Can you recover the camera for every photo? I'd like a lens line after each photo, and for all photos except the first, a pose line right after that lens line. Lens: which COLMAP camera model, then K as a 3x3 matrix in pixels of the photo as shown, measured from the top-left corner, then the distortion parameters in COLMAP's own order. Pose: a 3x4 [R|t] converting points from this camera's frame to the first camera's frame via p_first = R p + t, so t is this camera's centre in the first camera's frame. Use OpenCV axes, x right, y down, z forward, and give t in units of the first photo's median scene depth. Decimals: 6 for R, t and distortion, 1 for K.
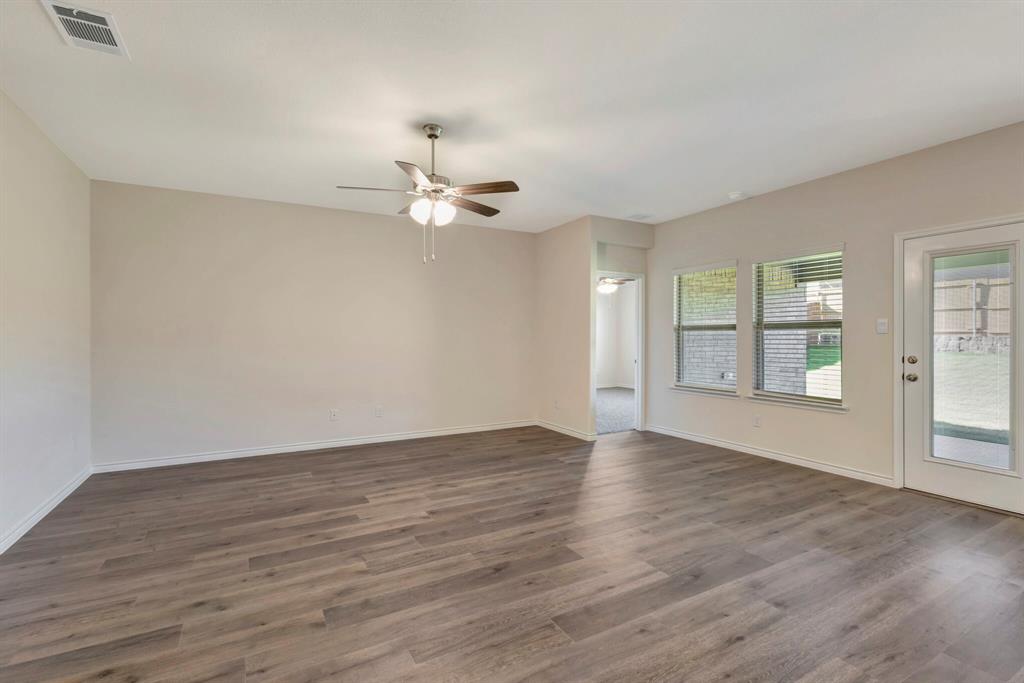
lens RADIAL K [[478.8, 0, 507.6], [0, 478.8, 342.6], [0, 0, 1]] dist [0.012019, -0.001151]
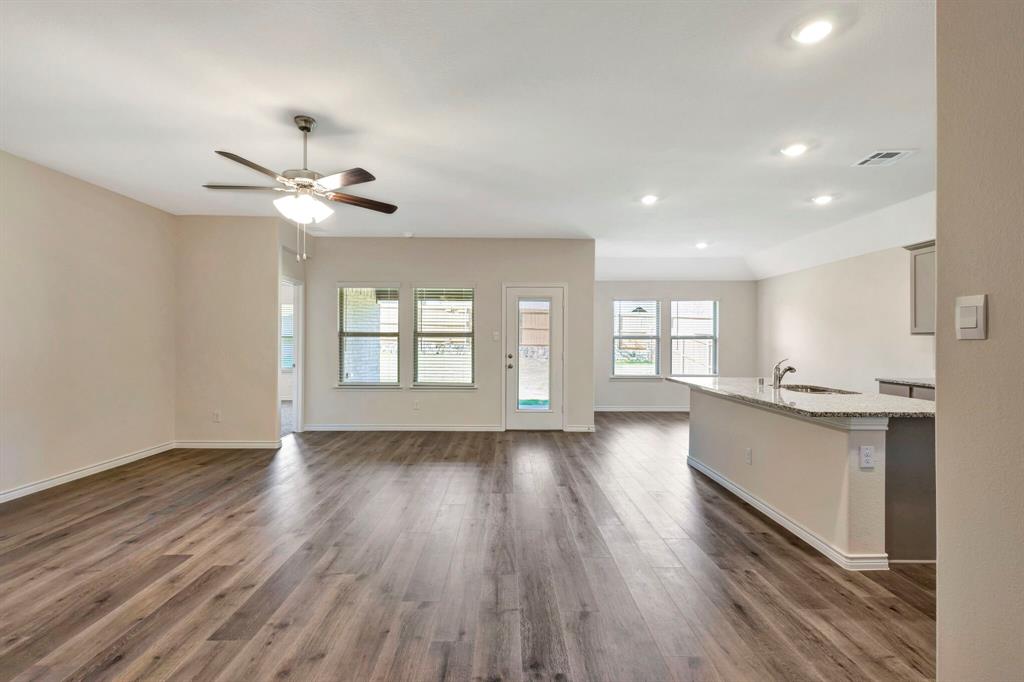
lens RADIAL K [[478.8, 0, 518.0], [0, 478.8, 342.5], [0, 0, 1]] dist [0.012019, -0.001151]
pose [[0.464180, 0.004910, 0.885727, -0.771197], [0.003865, 0.999964, -0.007569, -0.000499], [-0.885733, 0.006936, 0.464144, 0.183084]]
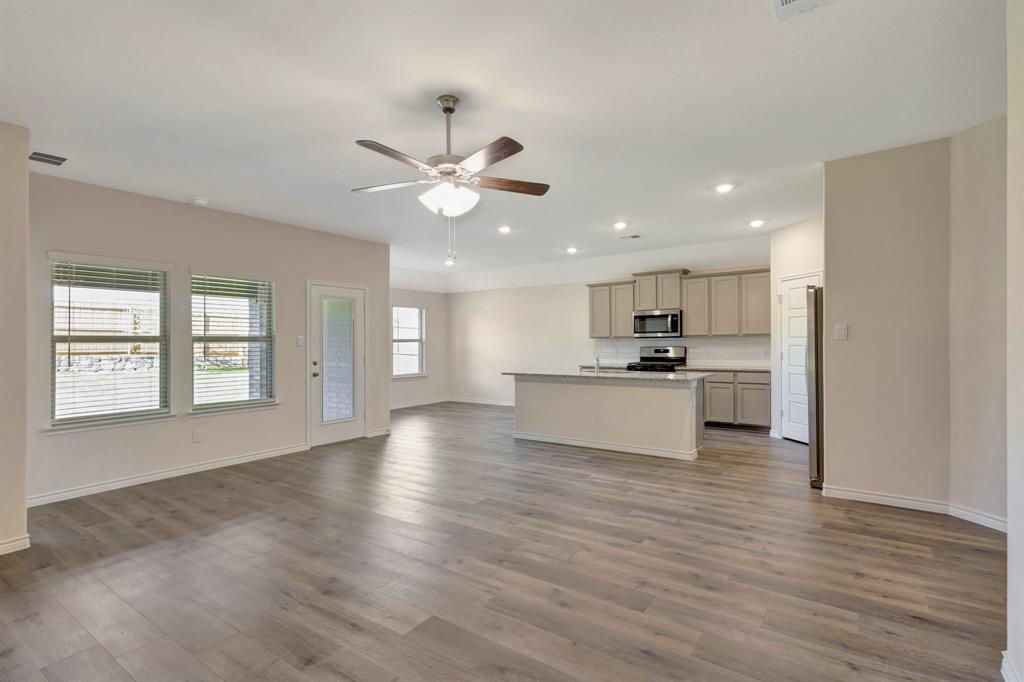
lens RADIAL K [[478.8, 0, 519.2], [0, 478.8, 357.8], [0, 0, 1]] dist [0.012019, -0.001151]
pose [[-0.446656, -0.018069, 0.894523, -0.929652], [0.023077, 0.999231, 0.031707, -0.016690], [-0.894408, 0.034805, -0.445896, 1.223375]]
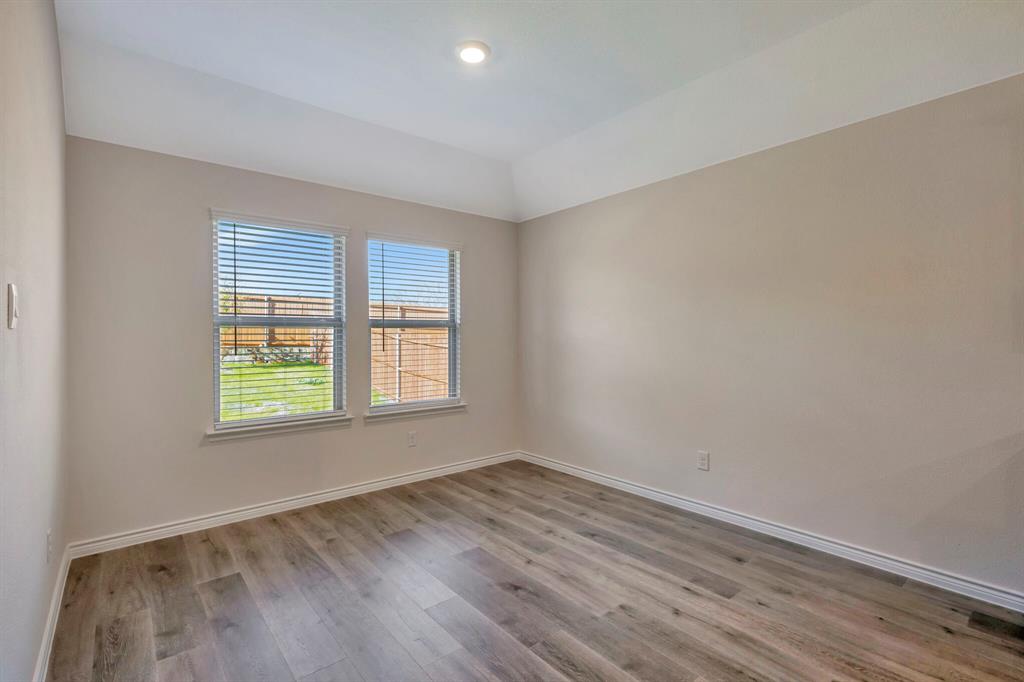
lens RADIAL K [[478.8, 0, 513.5], [0, 478.8, 347.1], [0, 0, 1]] dist [0.012019, -0.001151]
pose [[-0.183576, -0.025010, 0.982687, 0.686740], [0.011346, 0.999556, 0.027559, -0.013048], [-0.982940, 0.016209, -0.183211, 0.516188]]
